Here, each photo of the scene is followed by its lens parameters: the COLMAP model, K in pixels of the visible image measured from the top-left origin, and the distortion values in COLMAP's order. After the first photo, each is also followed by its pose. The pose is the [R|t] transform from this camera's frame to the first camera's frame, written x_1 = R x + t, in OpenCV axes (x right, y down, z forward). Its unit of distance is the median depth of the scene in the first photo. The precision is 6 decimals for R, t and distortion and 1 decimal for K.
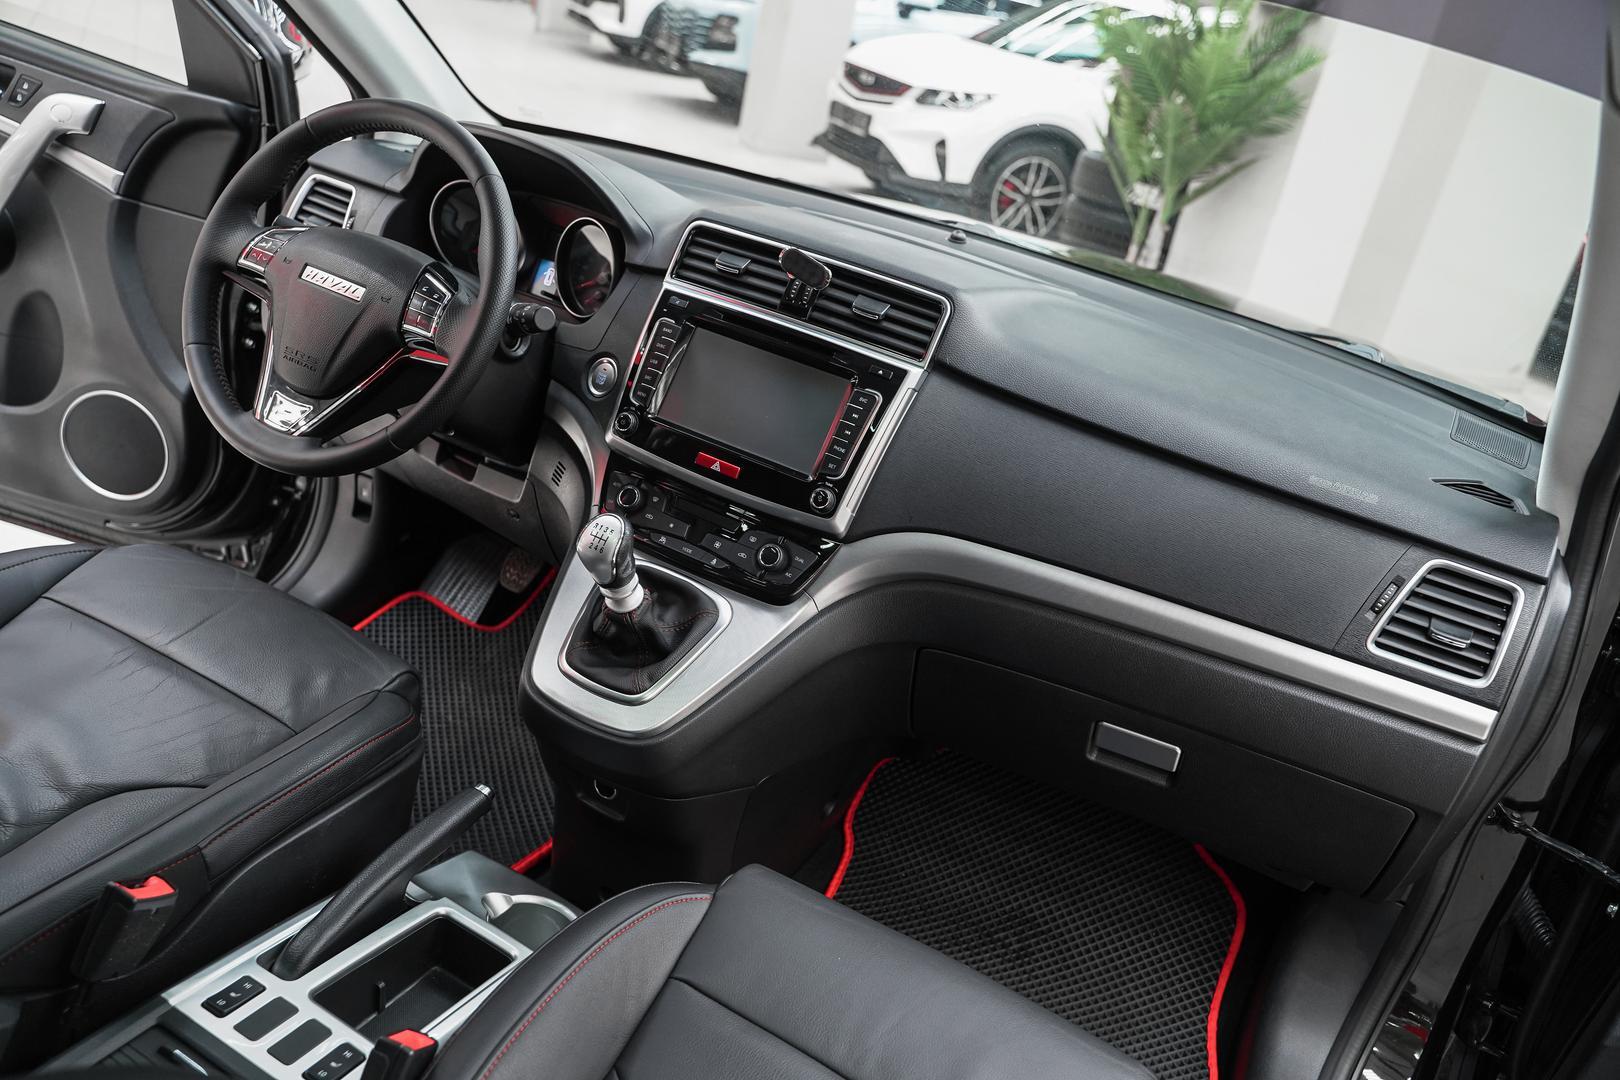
lens RADIAL K [[1274.7, 0, 810.0], [0, 1274.7, 540.0], [0, 0, 1]] dist [-0.020128, 0.008675]
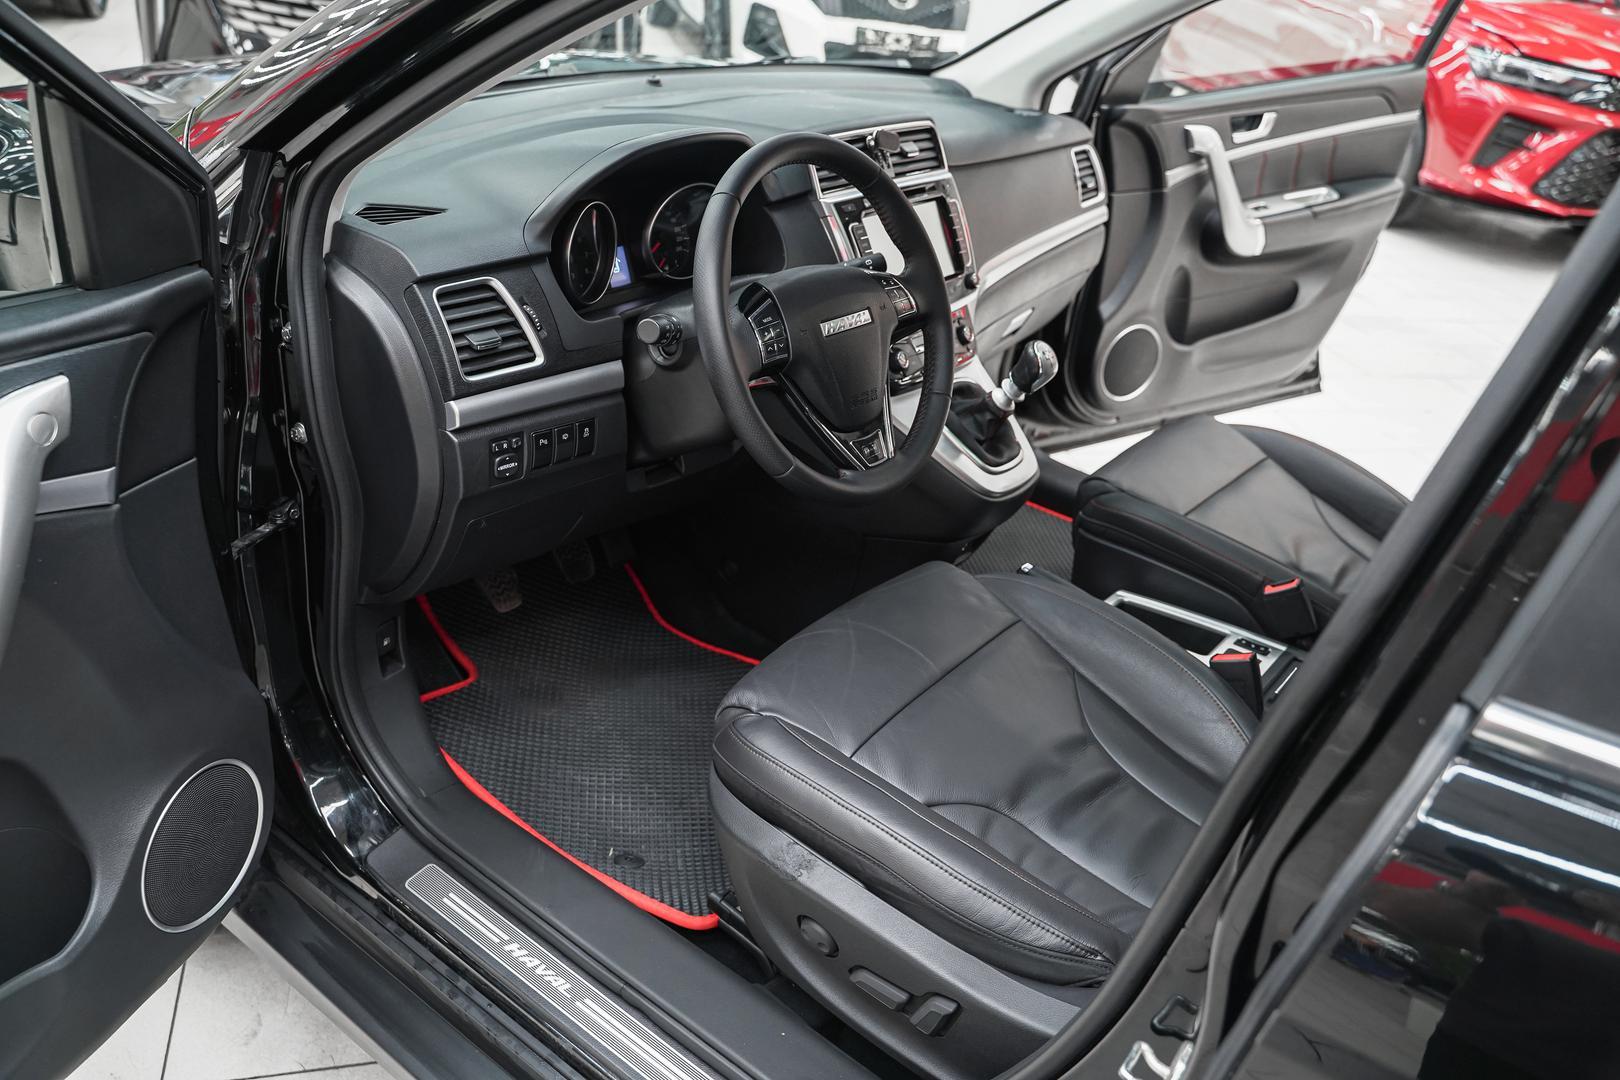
lens RADIAL K [[1274.7, 0, 810.0], [0, 1274.7, 540.0], [0, 0, 1]] dist [-0.020128, 0.008675]
pose [[0.193066, -0.621696, 0.759091, -1.239375], [0.336395, 0.768698, 0.544006, -0.620093], [-0.921718, 0.150326, 0.357544, 0.641922]]
